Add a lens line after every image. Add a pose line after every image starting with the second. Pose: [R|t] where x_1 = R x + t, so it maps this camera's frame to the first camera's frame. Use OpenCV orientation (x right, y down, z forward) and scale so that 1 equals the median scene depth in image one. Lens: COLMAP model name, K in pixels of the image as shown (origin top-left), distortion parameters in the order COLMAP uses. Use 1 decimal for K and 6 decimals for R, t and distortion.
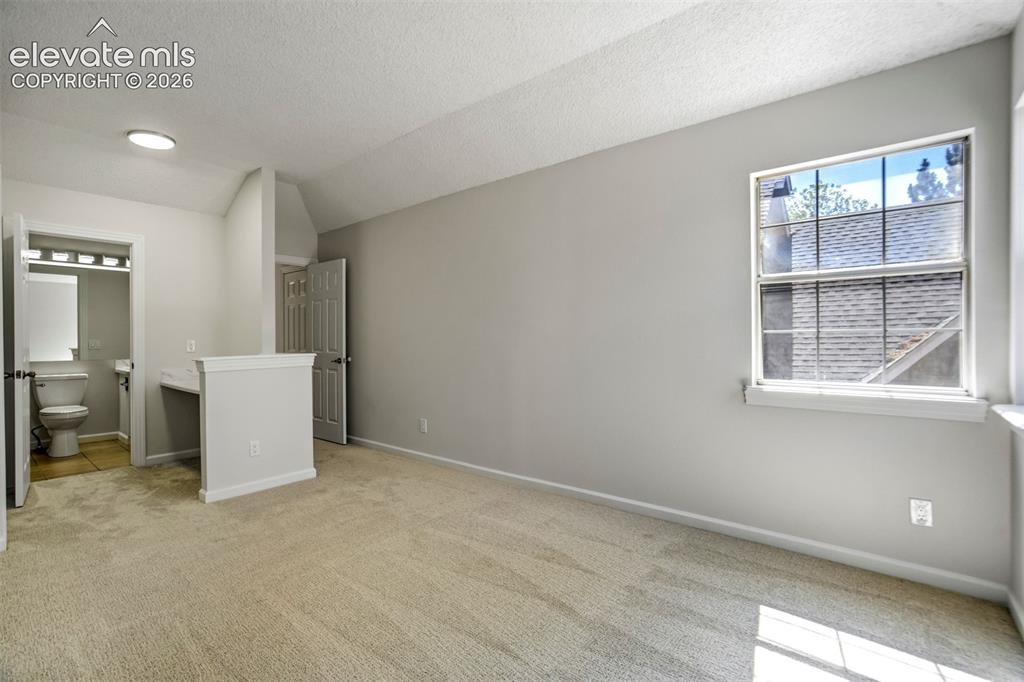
lens RADIAL K [[478.5, 0, 505.9], [0, 478.5, 343.7], [0, 0, 1]] dist [-0.034595, 0.016143]
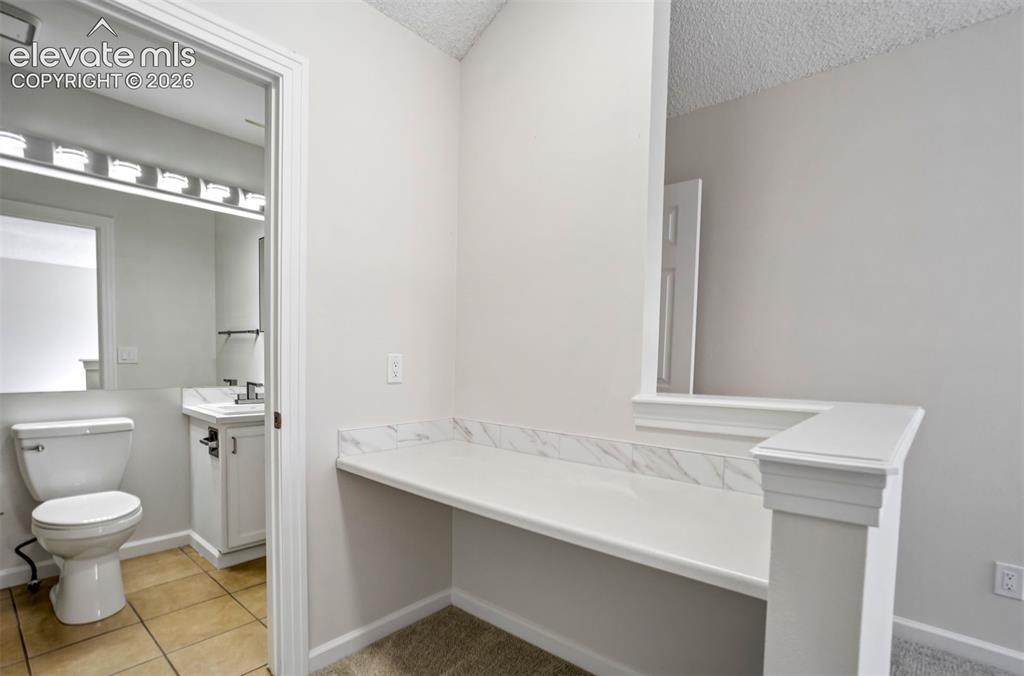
lens RADIAL K [[478.5, 0, 497.7], [0, 478.5, 385.5], [0, 0, 1]] dist [-0.034595, 0.016143]
pose [[0.999715, 0.023473, -0.004304, -0.539993], [-0.023198, 0.998189, 0.055506, -0.004504], [0.005599, -0.055390, 0.998449, 0.550901]]
